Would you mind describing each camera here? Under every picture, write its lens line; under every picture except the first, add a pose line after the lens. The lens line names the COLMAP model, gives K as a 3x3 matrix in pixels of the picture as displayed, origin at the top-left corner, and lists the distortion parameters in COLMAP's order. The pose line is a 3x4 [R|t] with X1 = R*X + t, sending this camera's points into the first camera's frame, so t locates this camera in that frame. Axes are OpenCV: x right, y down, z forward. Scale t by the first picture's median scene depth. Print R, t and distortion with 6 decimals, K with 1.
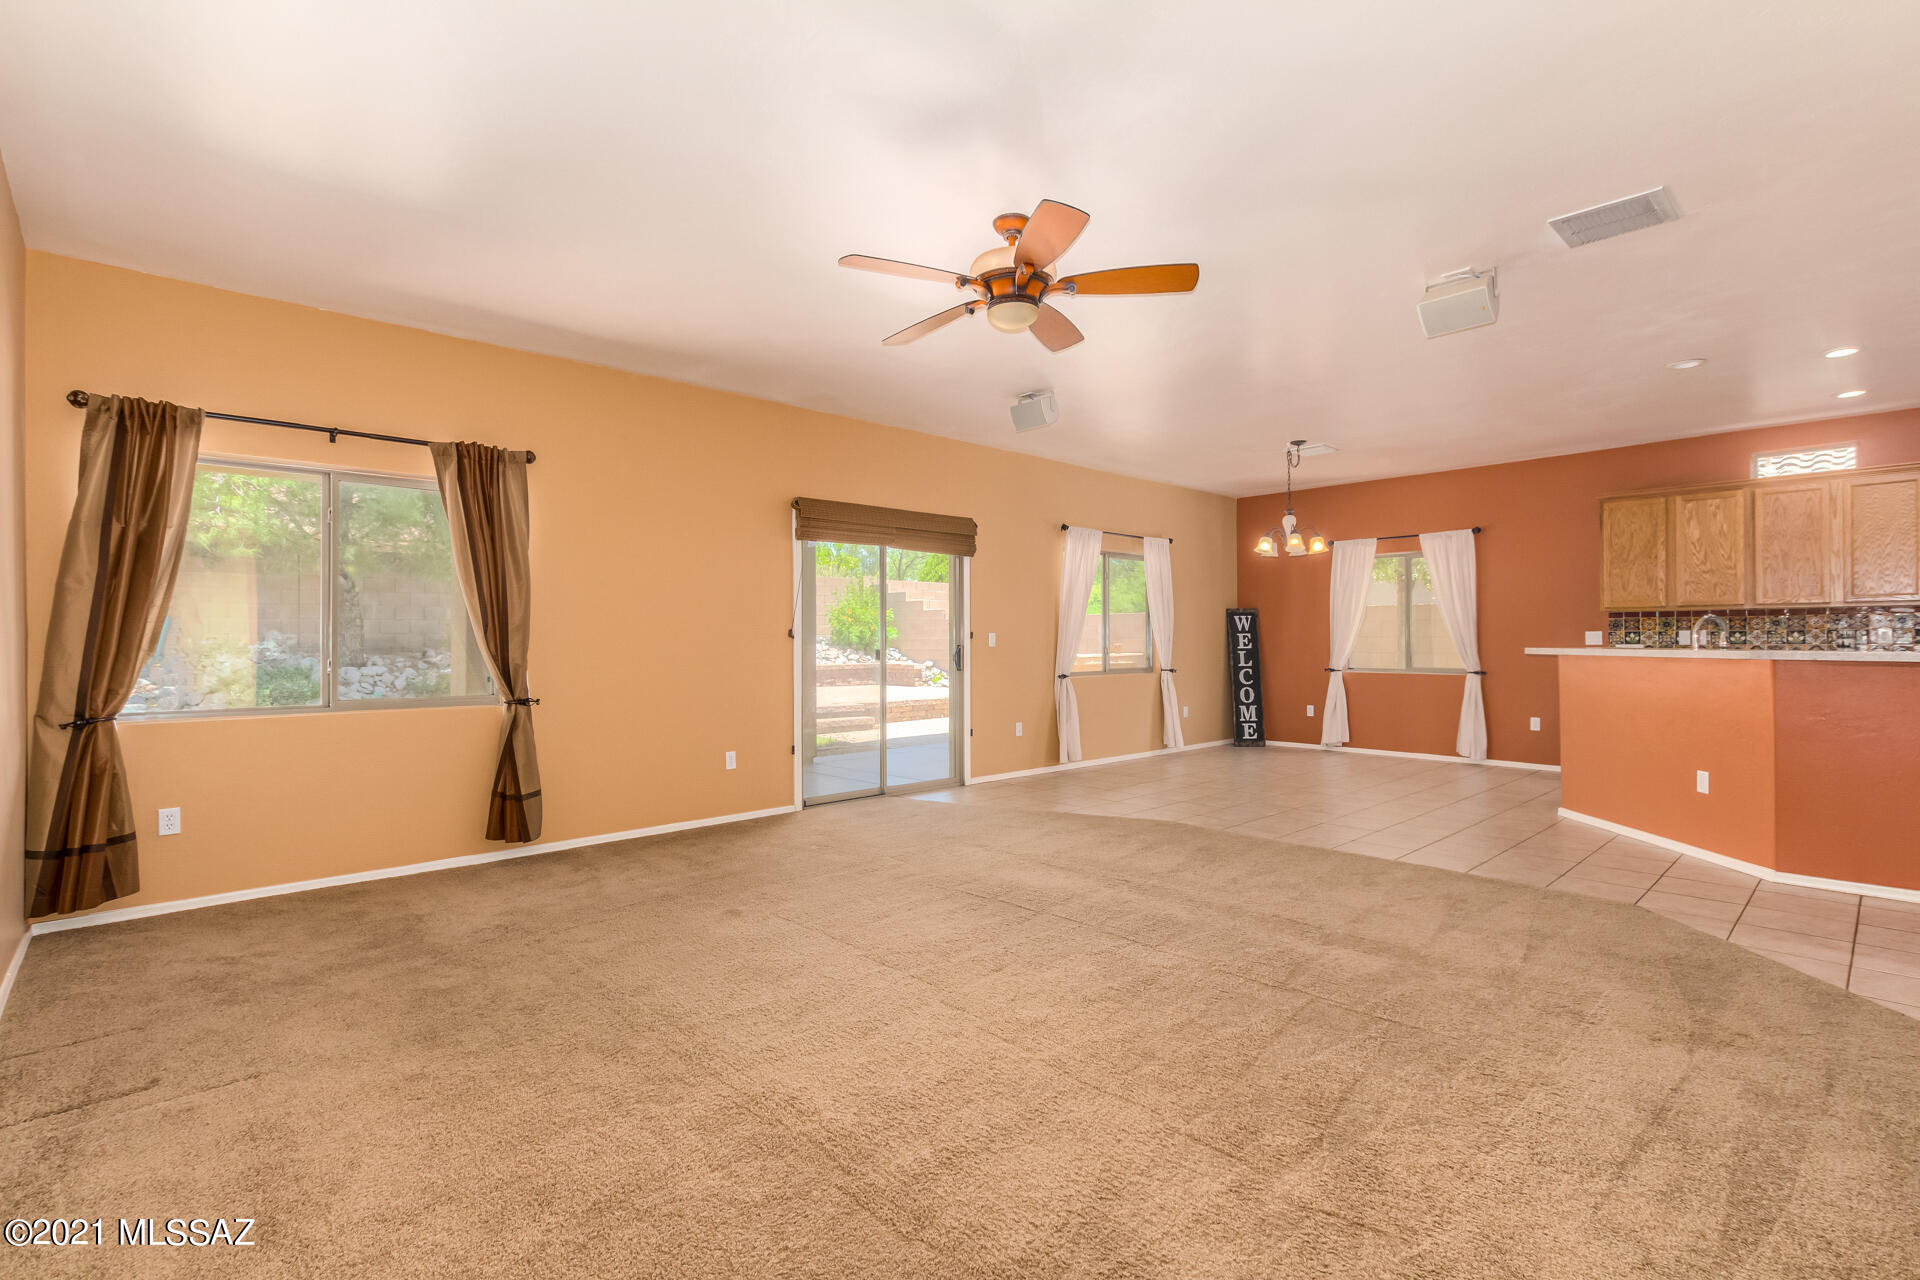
lens RADIAL K [[893.9, 0, 961.6], [0, 893.9, 645.7], [0, 0, 1]] dist [0.010620, -0.003244]
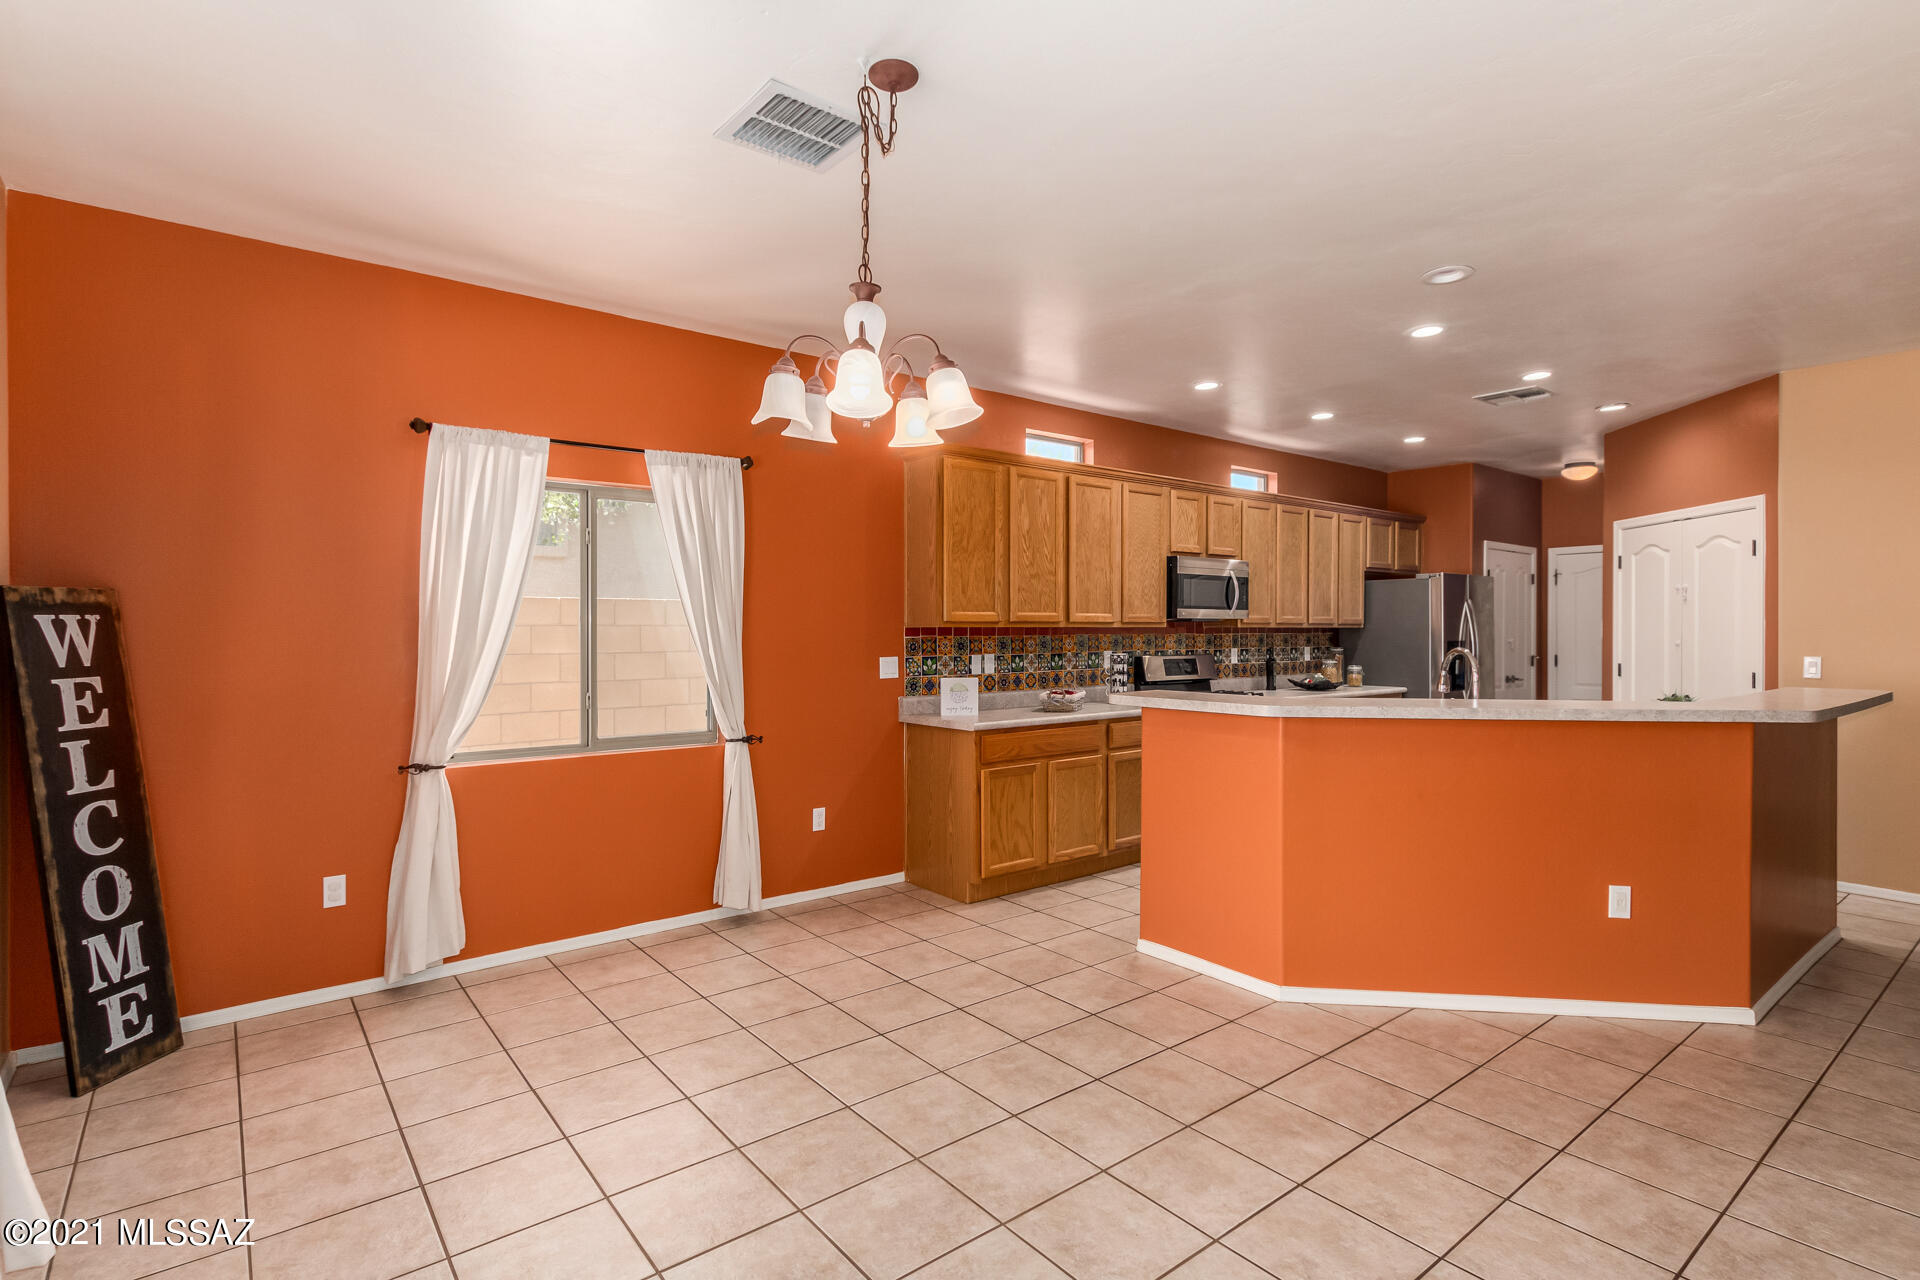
lens RADIAL K [[938.1, 0, 946.5], [0, 938.1, 627.0], [0, 0, 1]] dist [0.010345, -0.001246]
pose [[0.079507, 0.001658, 0.996833, 0.048129], [0.005834, 0.999981, -0.002129, -0.034087], [-0.996817, 0.005985, 0.079496, 0.872486]]
